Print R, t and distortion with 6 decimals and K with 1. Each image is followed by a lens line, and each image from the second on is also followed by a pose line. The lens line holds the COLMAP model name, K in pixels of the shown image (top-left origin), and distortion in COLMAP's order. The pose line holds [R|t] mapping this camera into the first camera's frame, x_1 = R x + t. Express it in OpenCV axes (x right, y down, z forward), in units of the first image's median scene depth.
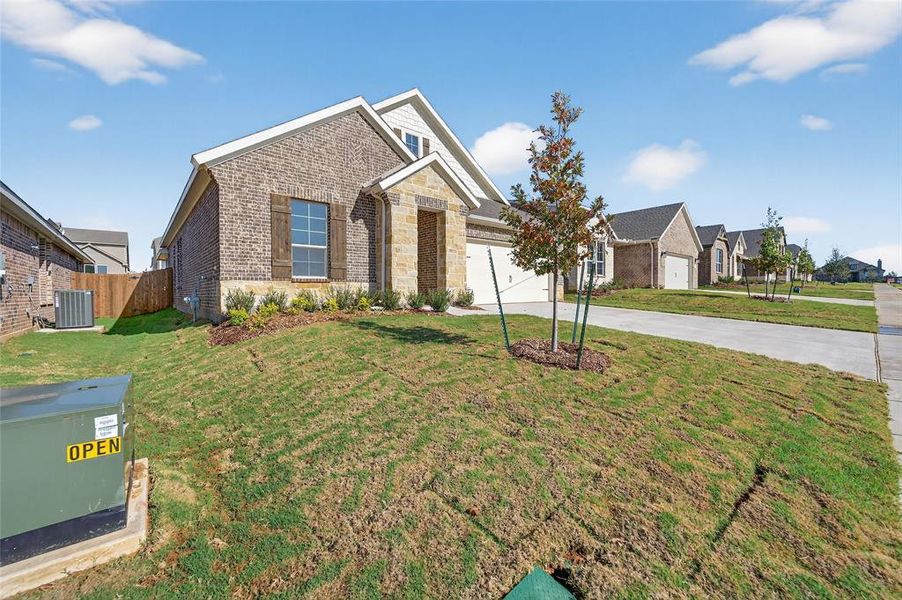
lens RADIAL K [[363.7, 0, 450.9], [0, 363.7, 292.5], [0, 0, 1]] dist [0.001660, -0.000251]
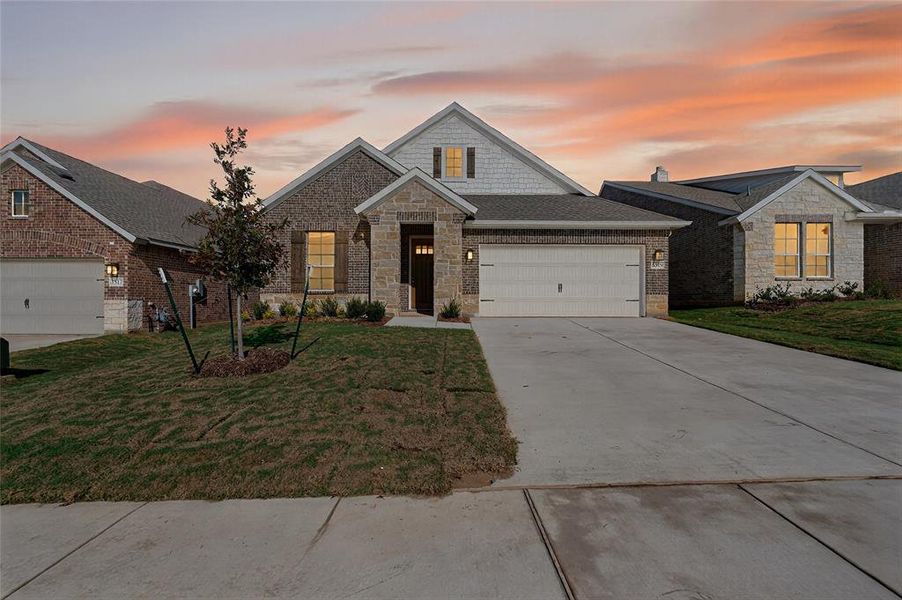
lens RADIAL K [[371.1, 0, 450.4], [0, 371.1, 292.8], [0, 0, 1]] dist [-0.002923, -0.000045]
pose [[0.755061, -0.002324, -0.655651, 0.739525], [-0.008576, 0.999873, -0.013420, -0.017394], [0.655599, 0.015756, 0.754945, 0.277261]]
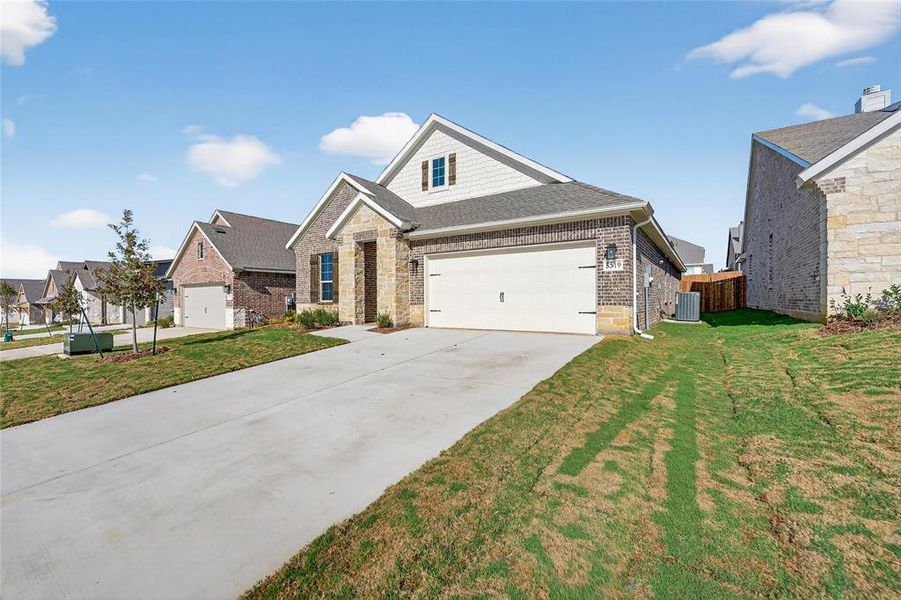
lens RADIAL K [[370.7, 0, 449.9], [0, 370.7, 292.8], [0, 0, 1]] dist [-0.002923, -0.000045]
pose [[0.262704, -0.008106, -0.964843, 1.190404], [0.004830, 0.999963, -0.007086, -0.057474], [0.964865, -0.002799, 0.262733, 0.982382]]
